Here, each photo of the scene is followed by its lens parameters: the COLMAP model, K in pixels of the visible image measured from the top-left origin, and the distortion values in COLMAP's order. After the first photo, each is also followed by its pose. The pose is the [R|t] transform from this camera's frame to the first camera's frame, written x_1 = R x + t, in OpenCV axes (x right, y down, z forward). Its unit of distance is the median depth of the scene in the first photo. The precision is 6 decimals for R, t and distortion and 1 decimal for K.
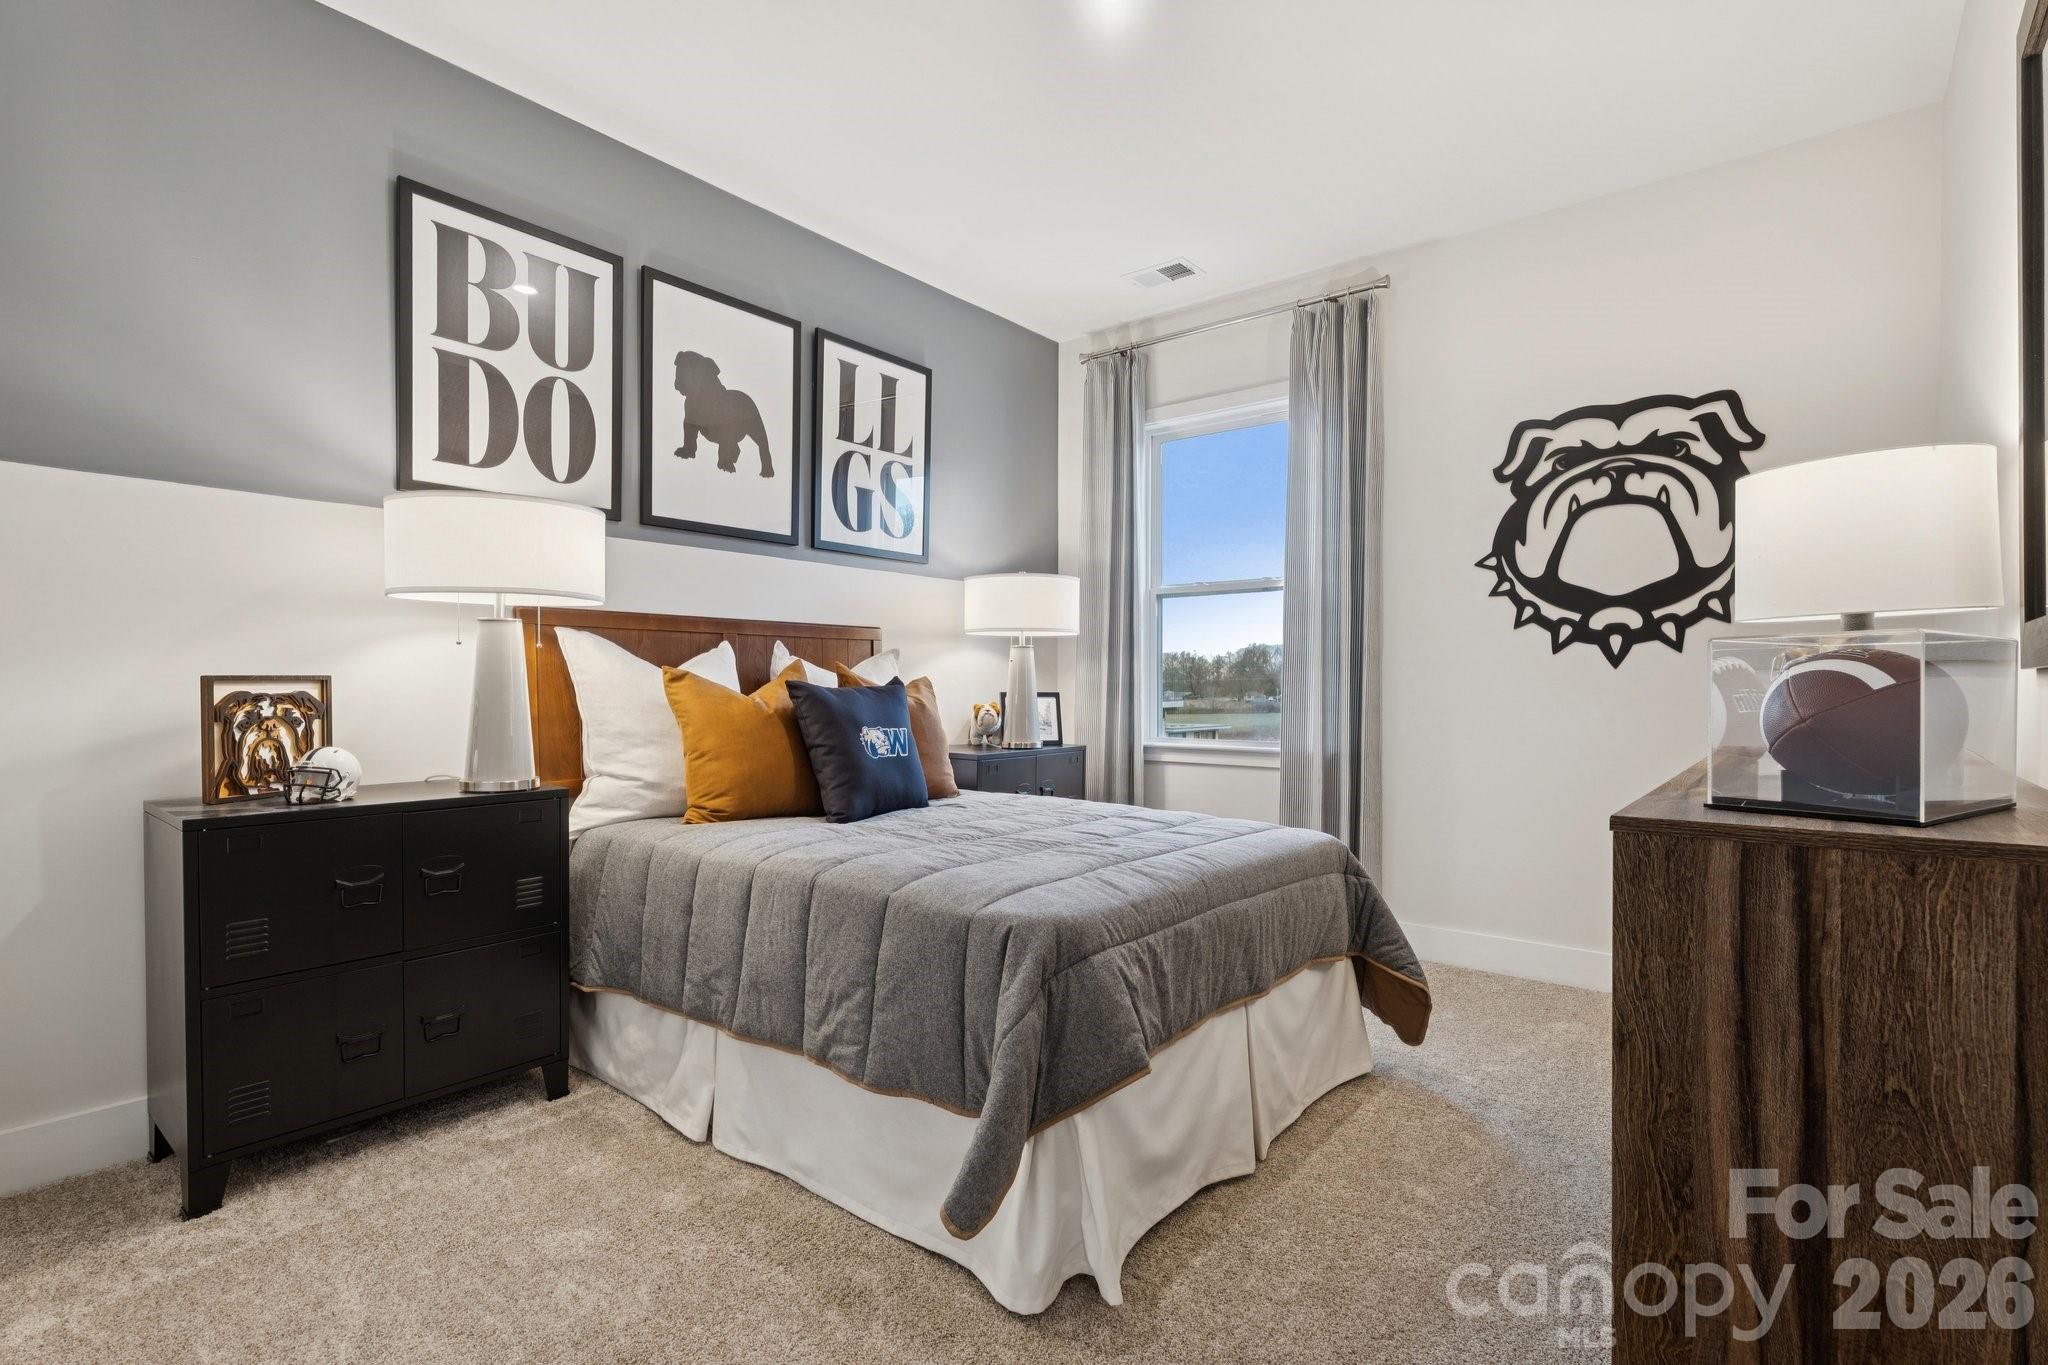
lens RADIAL K [[957.6, 0, 1023.7], [0, 957.6, 693.0], [0, 0, 1]] dist [0.002064, 0.000782]
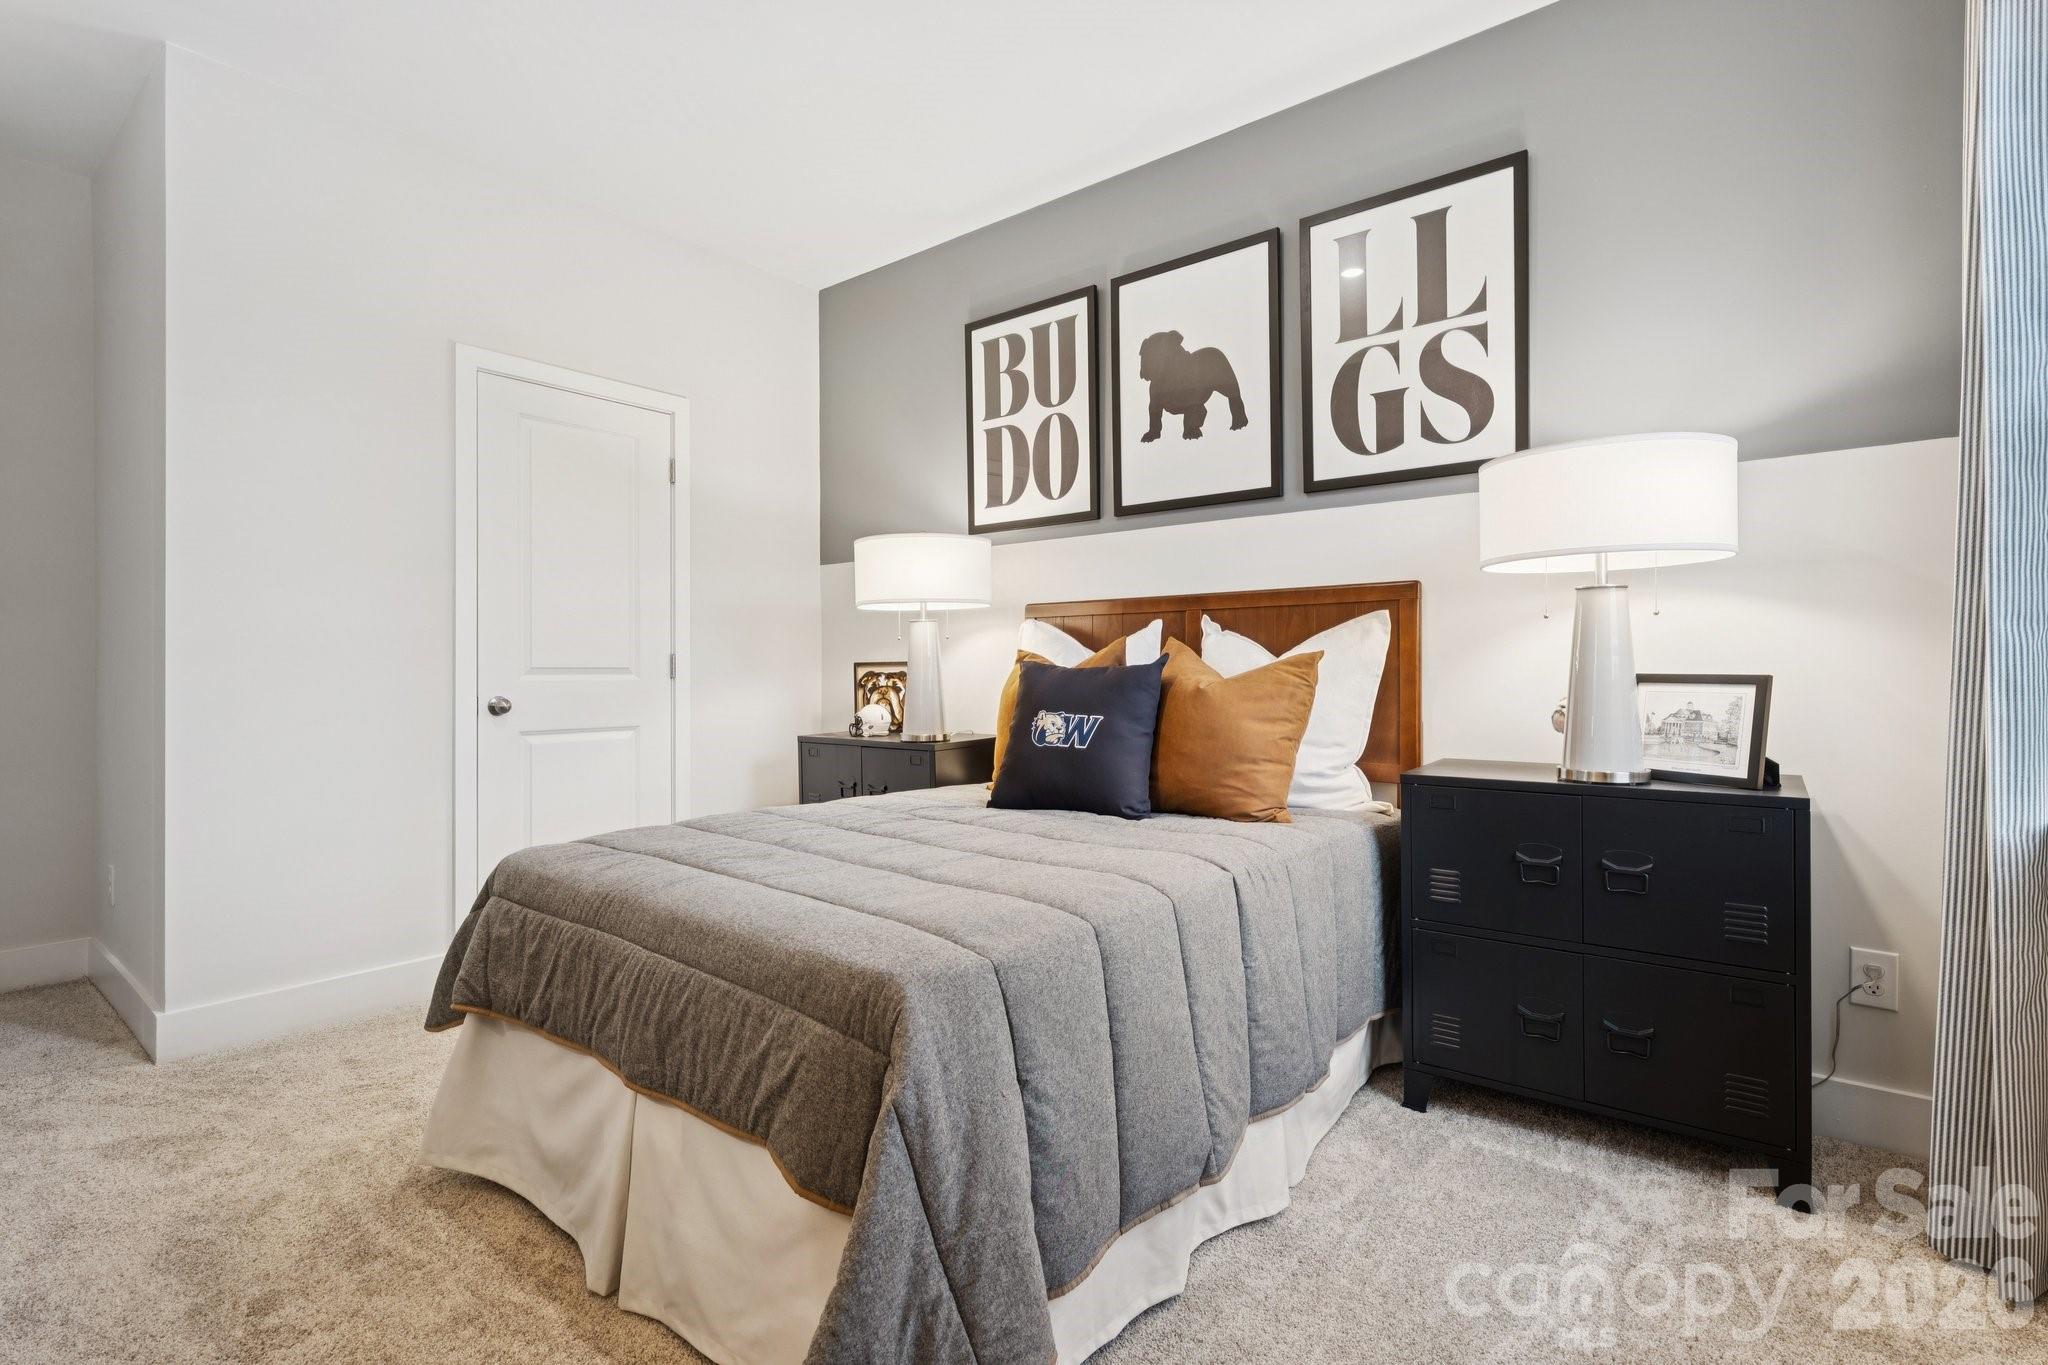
lens RADIAL K [[957.6, 0, 1011.3], [0, 957.6, 653.3], [0, 0, 1]] dist [0.002064, 0.000782]
pose [[0.000942, -0.016822, -0.999858, 0.662931], [-0.001756, 0.999857, -0.016824, -0.003568], [0.999998, 0.001772, 0.000912, 0.860442]]
